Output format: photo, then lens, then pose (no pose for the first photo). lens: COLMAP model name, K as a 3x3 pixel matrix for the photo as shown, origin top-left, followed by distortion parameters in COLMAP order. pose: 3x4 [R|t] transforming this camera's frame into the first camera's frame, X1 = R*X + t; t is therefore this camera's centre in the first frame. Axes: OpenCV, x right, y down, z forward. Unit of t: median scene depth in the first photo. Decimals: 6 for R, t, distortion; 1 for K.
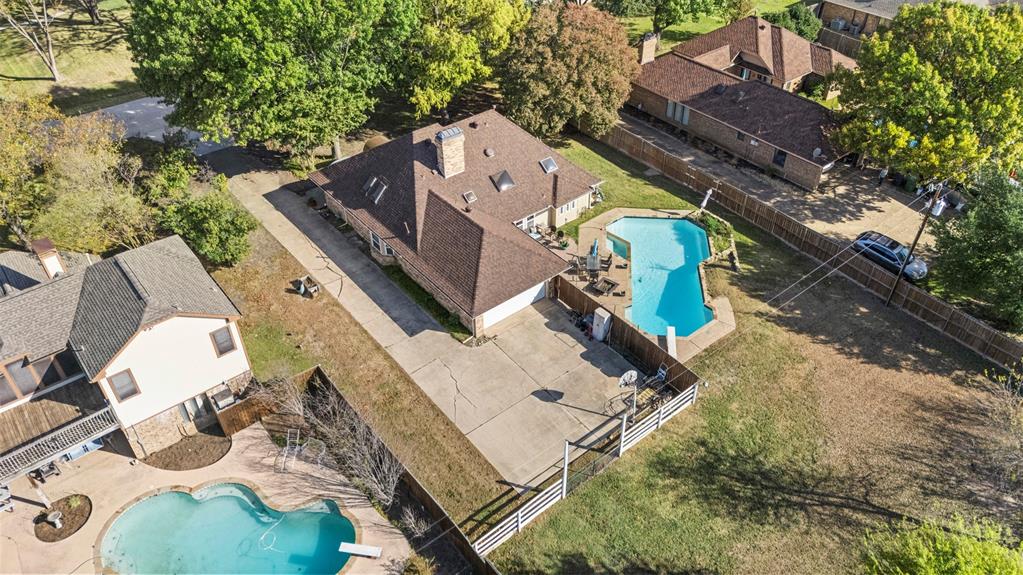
lens RADIAL K [[751.2, 0, 511.5], [0, 751.2, 287.5], [0, 0, 1]] dist [0.069714, -0.053371]
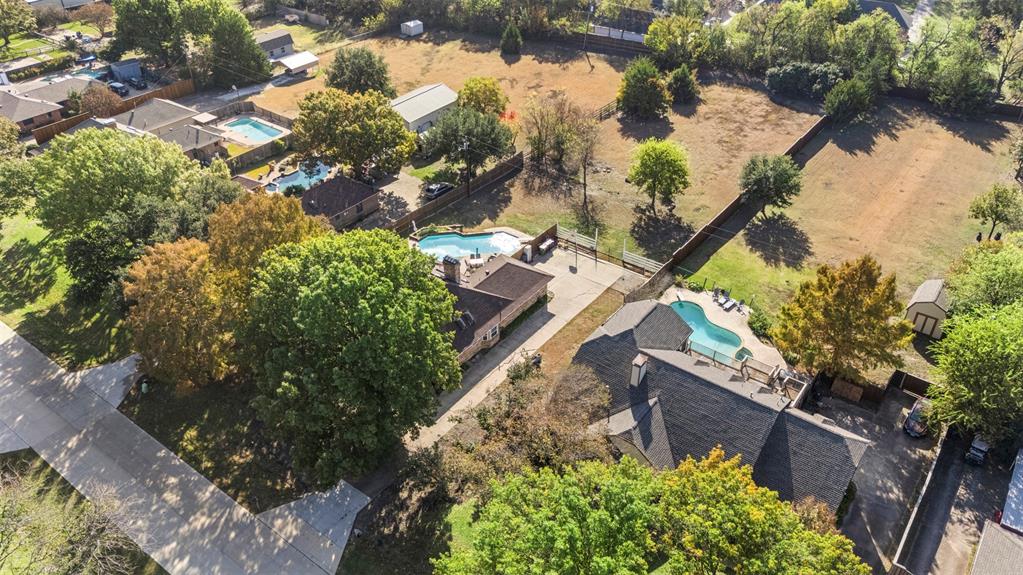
lens RADIAL K [[754.8, 0, 511.5], [0, 754.8, 287.5], [0, 0, 1]] dist [0.051095, -0.045056]
pose [[-0.246806, -0.562400, 0.789173, -1.366011], [0.617820, 0.536081, 0.575252, -0.983459], [-0.746582, 0.629542, 0.215154, 0.582113]]
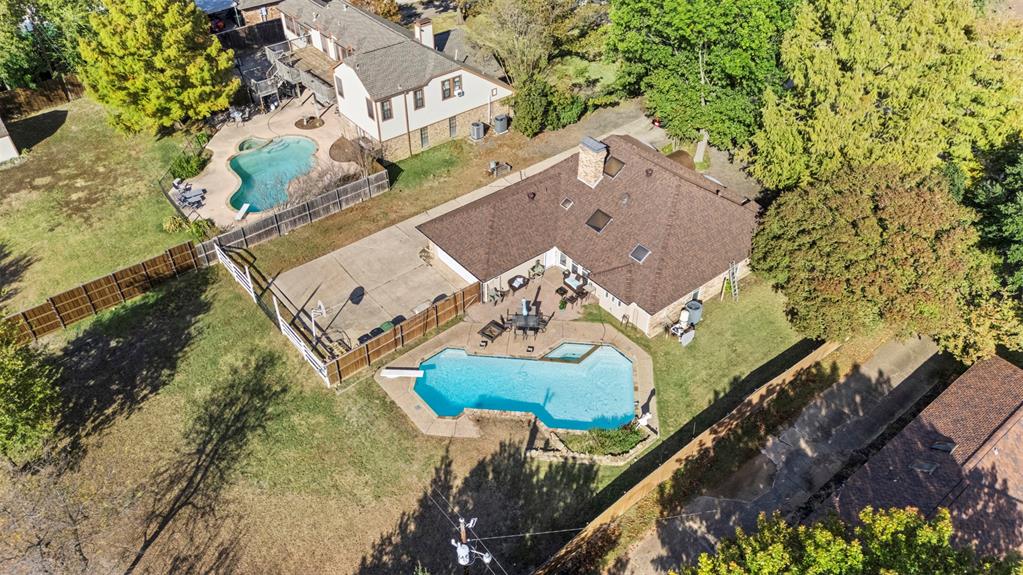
lens RADIAL K [[751.2, 0, 511.5], [0, 751.2, 287.5], [0, 0, 1]] dist [0.069714, -0.053371]
pose [[0.003705, 0.655838, -0.754893, 0.787134], [-0.633353, 0.585724, 0.505758, -0.520401], [0.773854, 0.476240, 0.417547, 0.569314]]
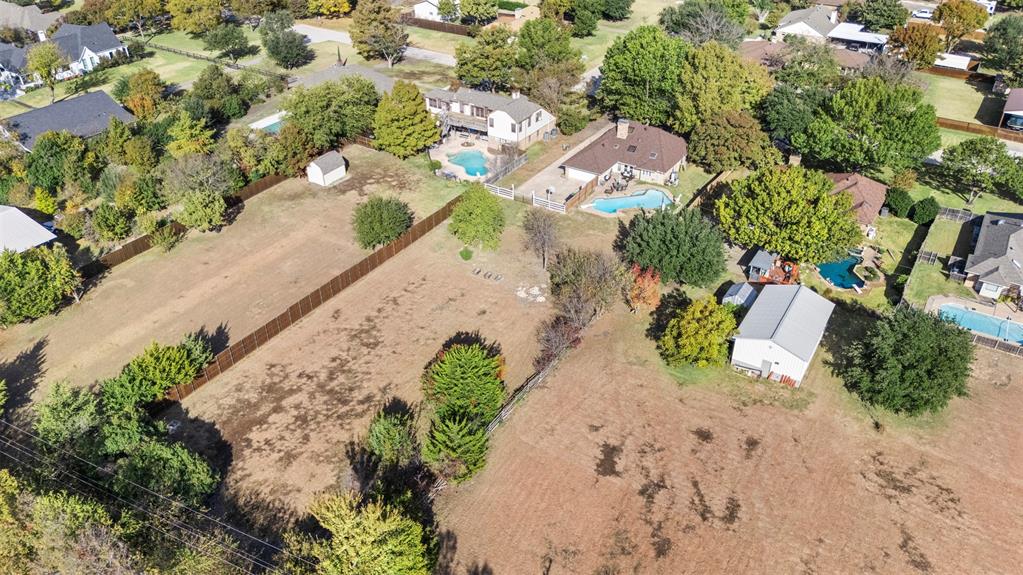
lens RADIAL K [[751.2, 0, 511.5], [0, 751.2, 287.5], [0, 0, 1]] dist [0.069714, -0.053371]
pose [[0.317144, 0.529570, -0.786750, 2.134140], [-0.599665, 0.754663, 0.266243, -0.229837], [0.734726, 0.387349, 0.556901, -0.526451]]
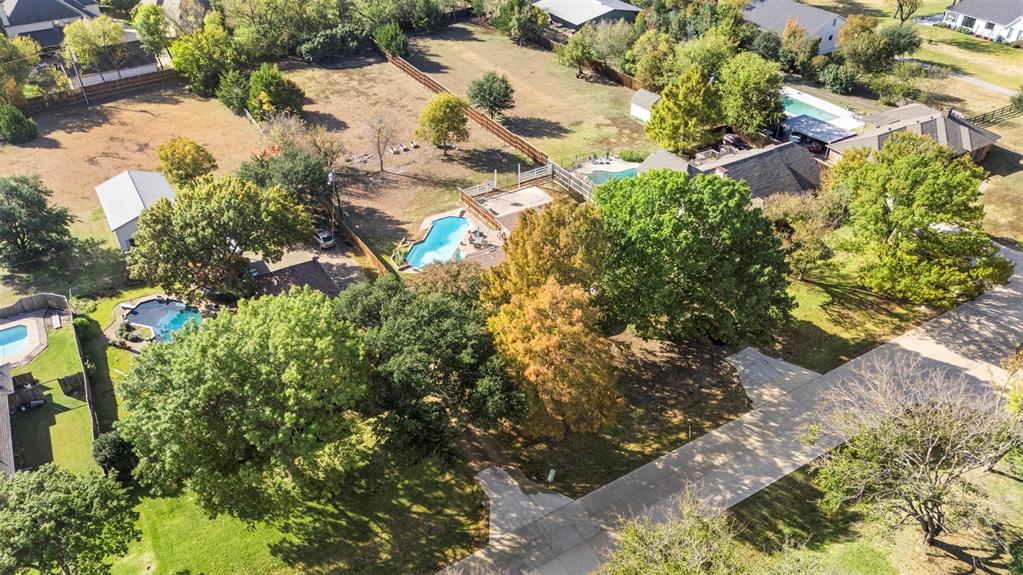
lens RADIAL K [[747.0, 0, 509.4], [0, 747.0, 299.4], [0, 0, 1]] dist [0.041736, -0.009090]
pose [[-0.990965, -0.074201, 0.111723, -0.186568], [0.090092, 0.248822, 0.964350, -1.784787], [-0.099355, 0.965703, -0.239889, 1.573898]]
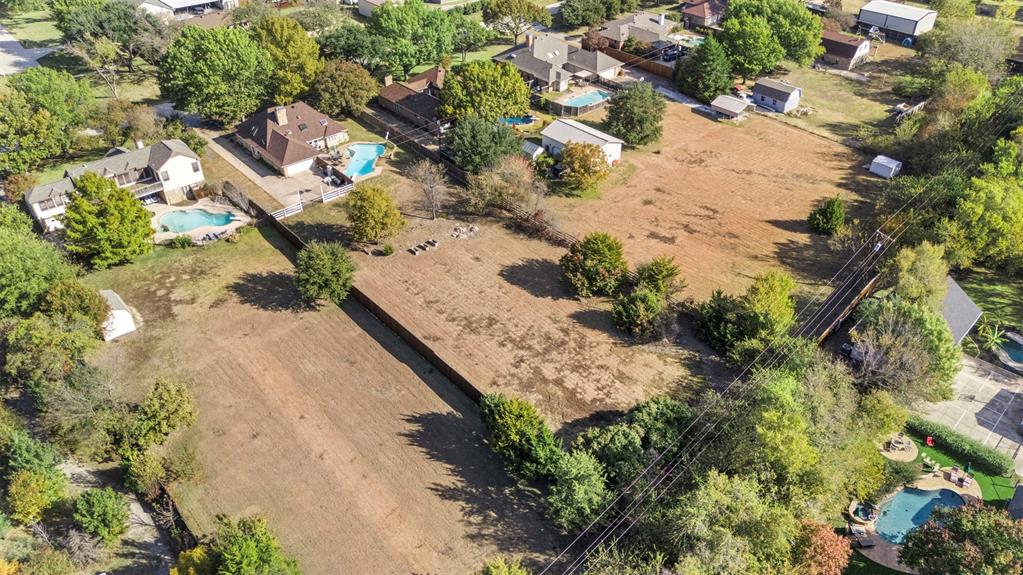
lens RADIAL K [[751.2, 0, 511.5], [0, 751.2, 287.5], [0, 0, 1]] dist [0.069714, -0.053371]
pose [[0.999232, -0.021759, 0.032573, 0.632660], [0.023636, 0.998013, -0.058402, 0.602839], [-0.031238, 0.059127, 0.997762, -1.669781]]
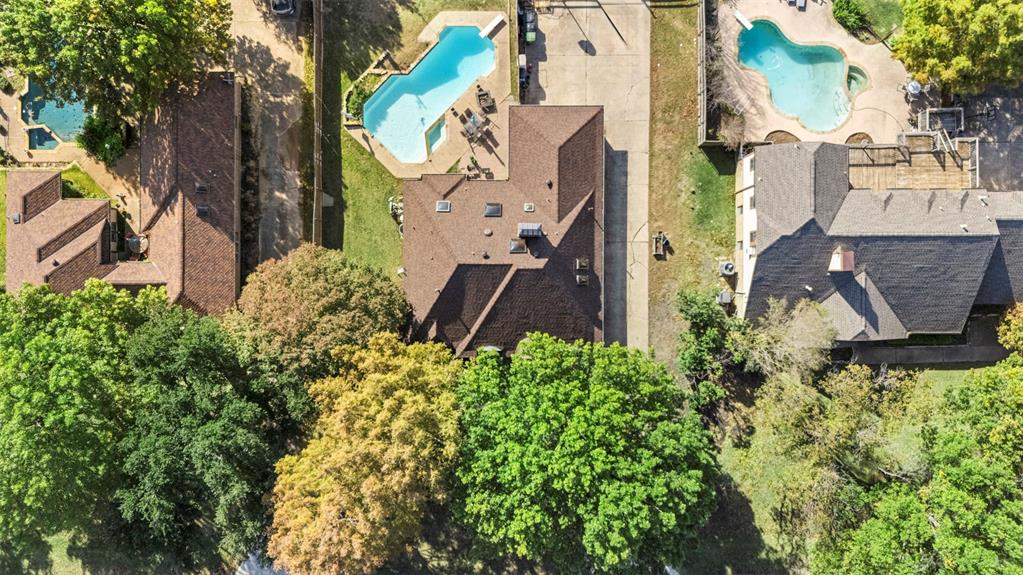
lens RADIAL K [[754.8, 0, 511.5], [0, 754.8, 287.5], [0, 0, 1]] dist [0.051095, -0.045056]
pose [[-0.779871, -0.625933, 0.003065, -0.116474], [0.399932, -0.494510, 0.771695, -1.120898], [-0.481514, 0.603048, 0.635985, 0.323523]]
